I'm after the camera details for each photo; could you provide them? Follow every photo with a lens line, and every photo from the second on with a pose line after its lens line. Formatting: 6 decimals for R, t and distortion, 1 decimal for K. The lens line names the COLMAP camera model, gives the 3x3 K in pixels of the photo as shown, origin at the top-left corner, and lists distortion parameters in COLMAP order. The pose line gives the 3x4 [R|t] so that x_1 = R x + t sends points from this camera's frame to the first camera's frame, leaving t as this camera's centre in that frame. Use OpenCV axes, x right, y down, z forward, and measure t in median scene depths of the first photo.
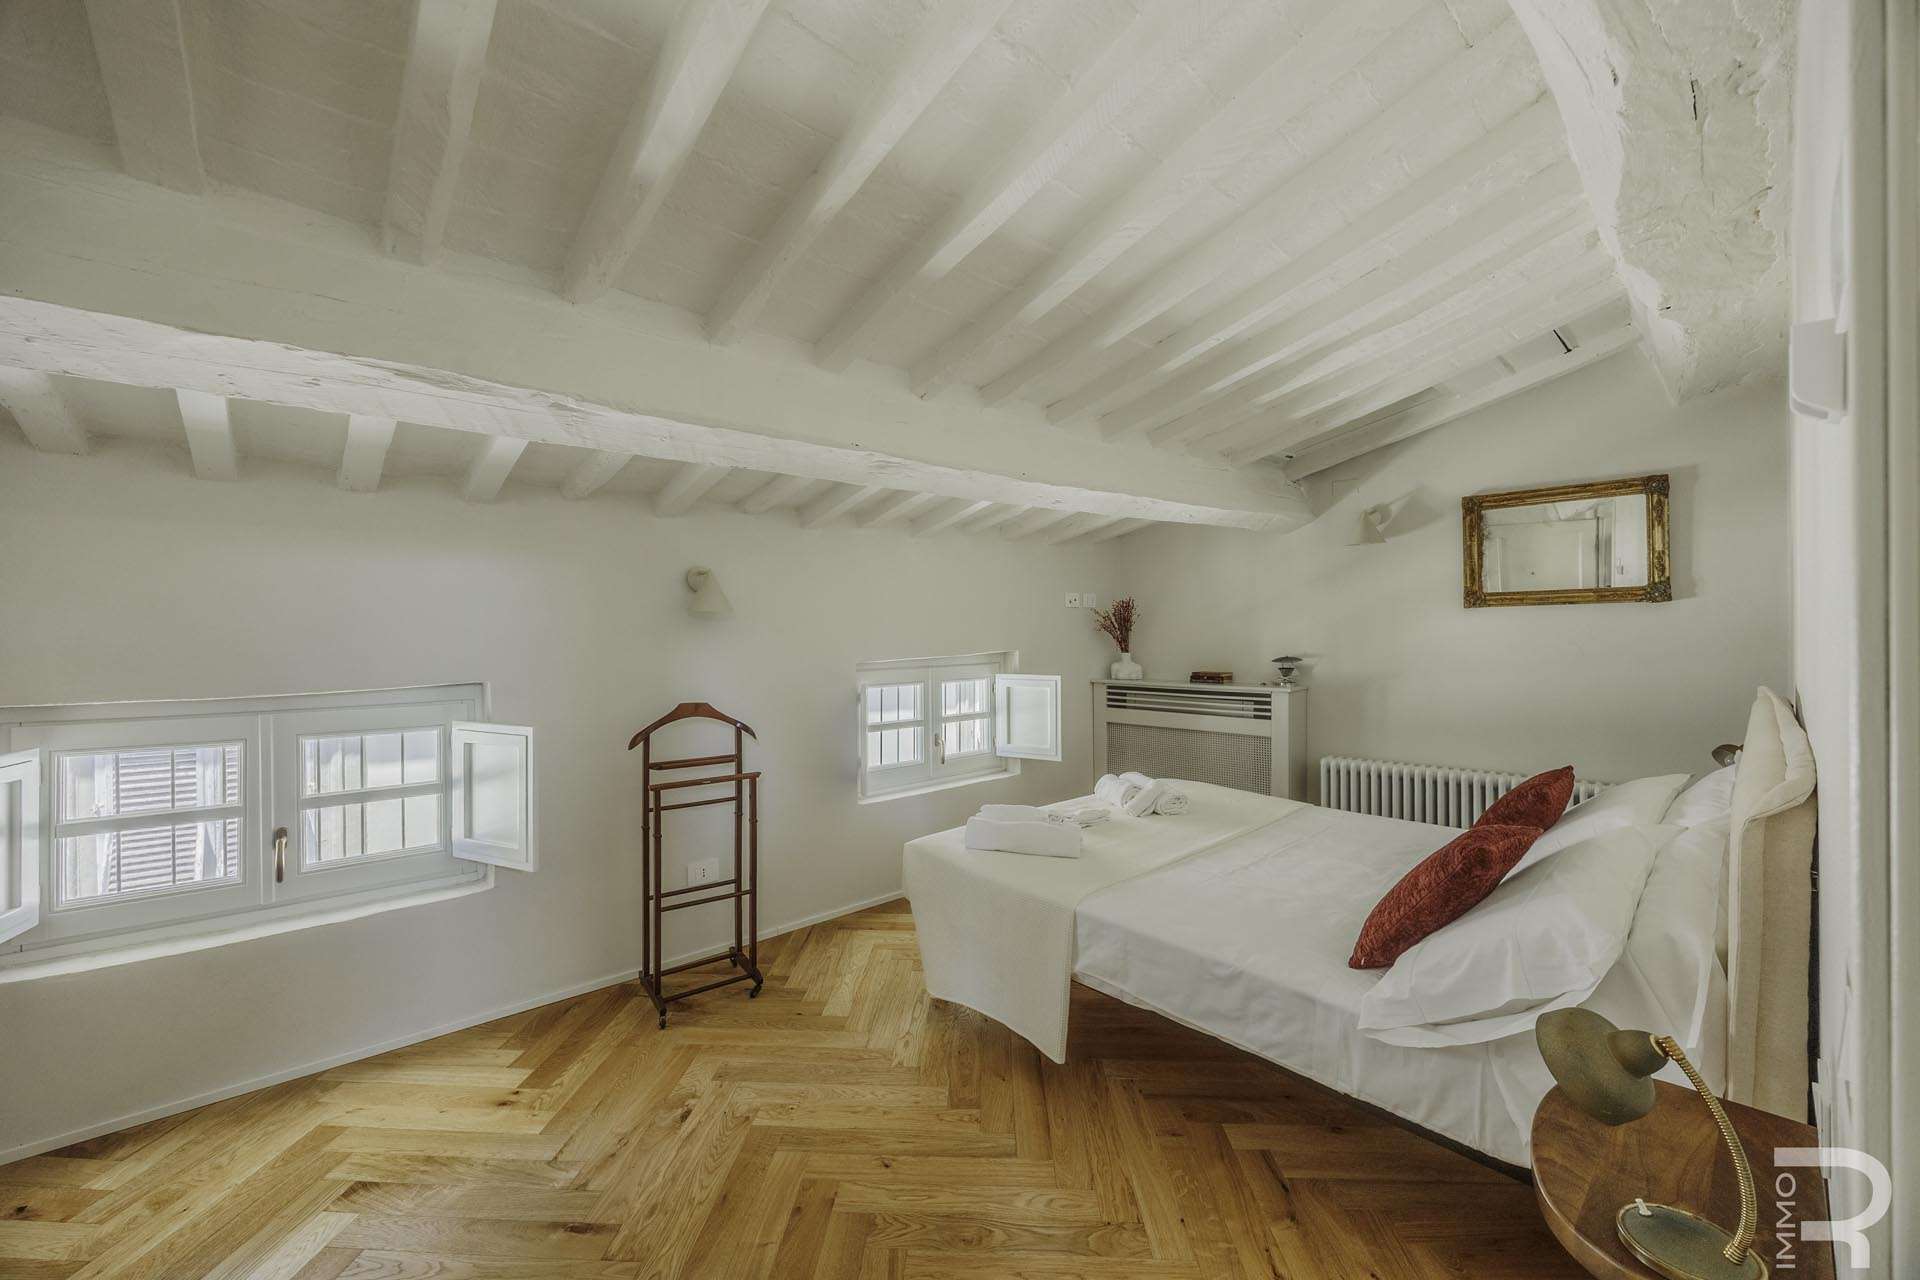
lens RADIAL K [[747.1, 0, 955.6], [0, 747.1, 635.5], [0, 0, 1]] dist [-0.004100, -0.000403]
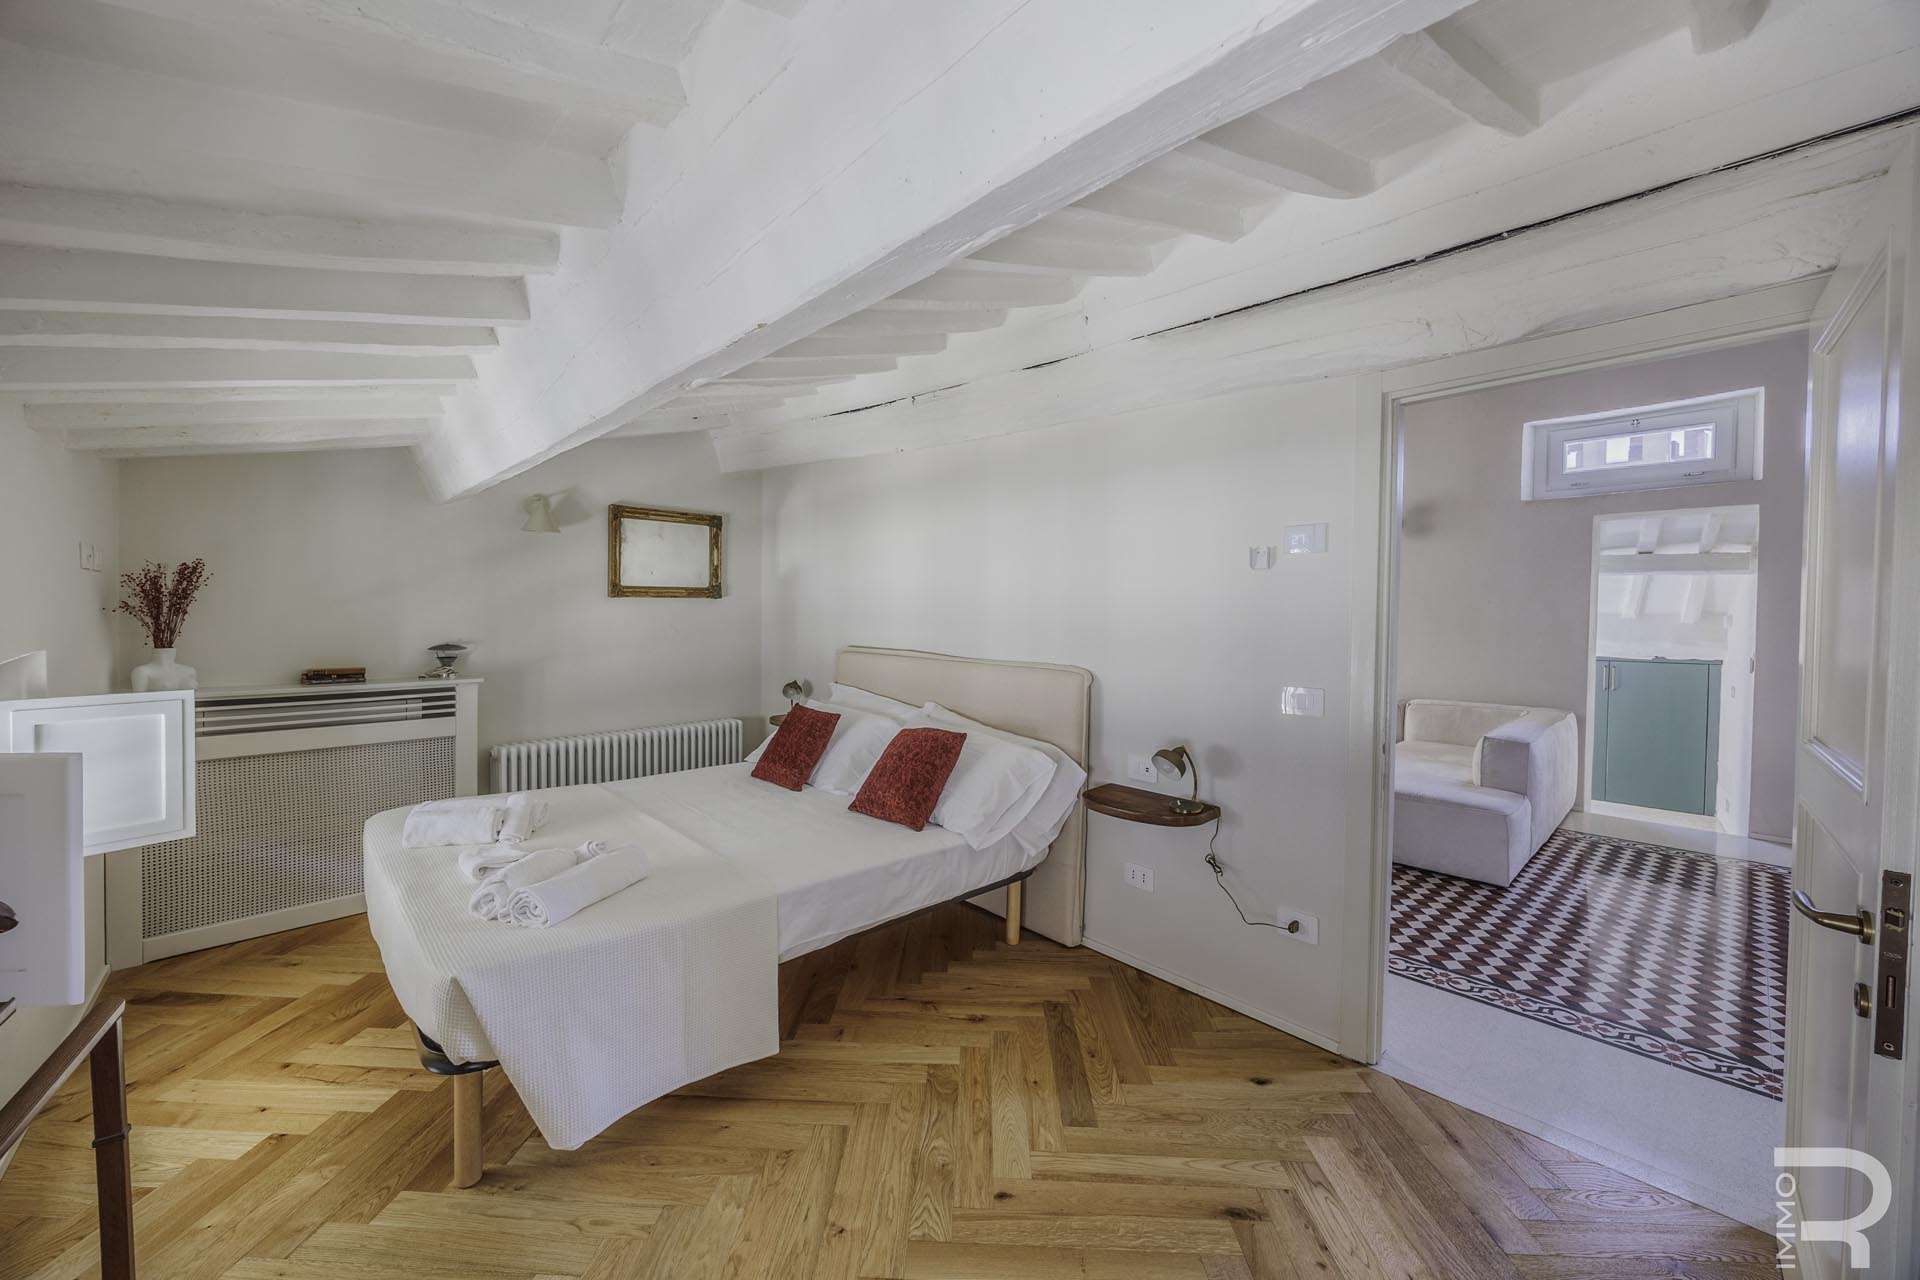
lens RADIAL K [[747.1, 0, 952.2], [0, 747.1, 635.9], [0, 0, 1]] dist [-0.004100, -0.000403]
pose [[-0.023037, -0.021734, 0.999498, -0.520305], [-0.004233, 0.999757, 0.021642, -0.003620], [-0.999726, -0.003732, -0.023124, 0.481912]]
